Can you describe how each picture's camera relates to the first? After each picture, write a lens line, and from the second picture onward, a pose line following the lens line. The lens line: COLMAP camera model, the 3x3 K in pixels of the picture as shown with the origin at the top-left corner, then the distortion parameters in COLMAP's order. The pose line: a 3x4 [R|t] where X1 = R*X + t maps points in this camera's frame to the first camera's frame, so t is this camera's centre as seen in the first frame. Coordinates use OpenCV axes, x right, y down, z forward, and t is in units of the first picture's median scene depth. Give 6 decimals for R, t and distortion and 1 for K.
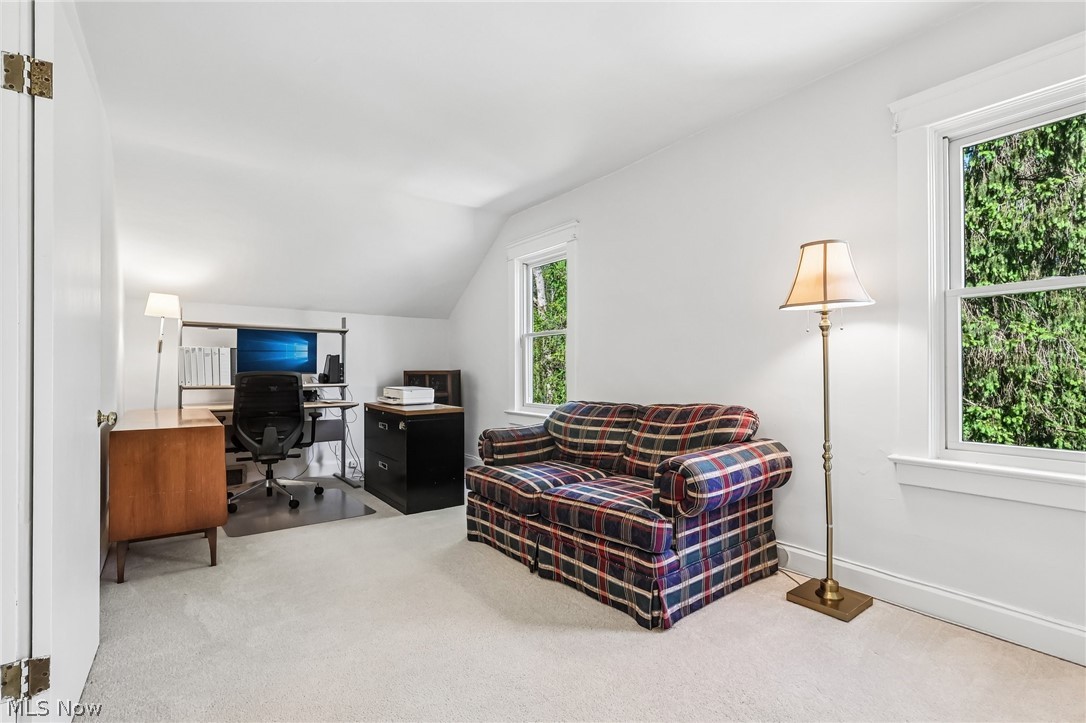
lens RADIAL K [[526.3, 0, 538.7], [0, 526.3, 364.3], [0, 0, 1]] dist [-0.003946, -0.000146]
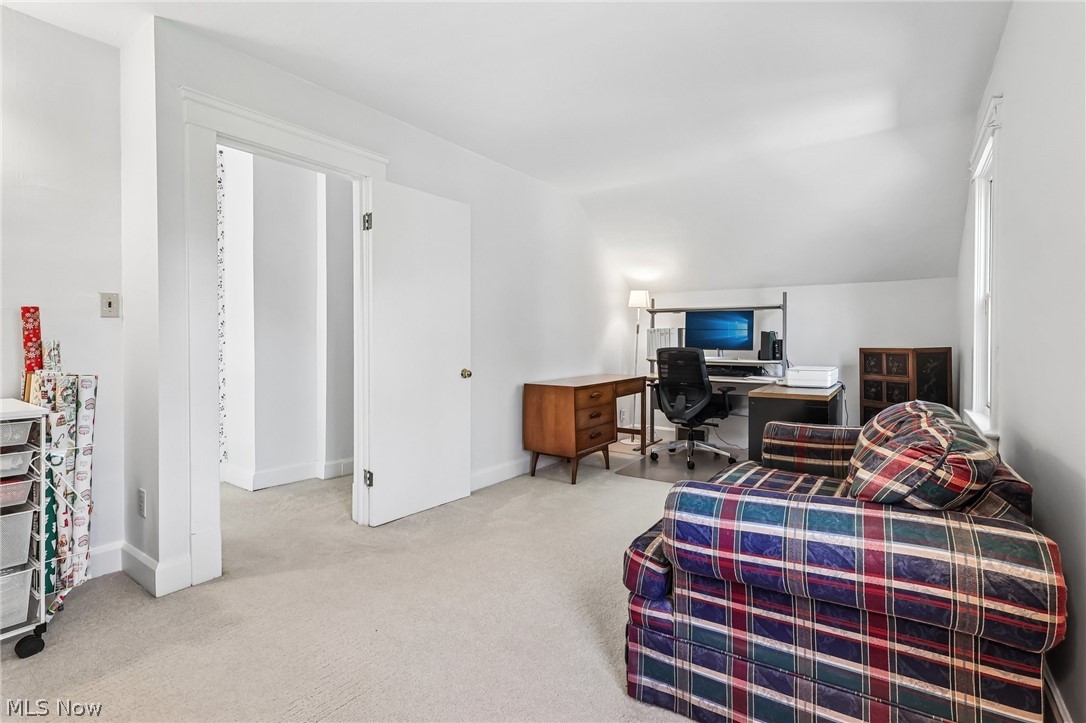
lens RADIAL K [[529.5, 0, 544.4], [0, 529.5, 342.4], [0, 0, 1]] dist [-0.001371, 0.000140]
pose [[0.278140, -0.000455, -0.960540, 0.616735], [0.009855, 0.999949, 0.002380, -0.005594], [0.960490, -0.010128, 0.278131, 0.439743]]
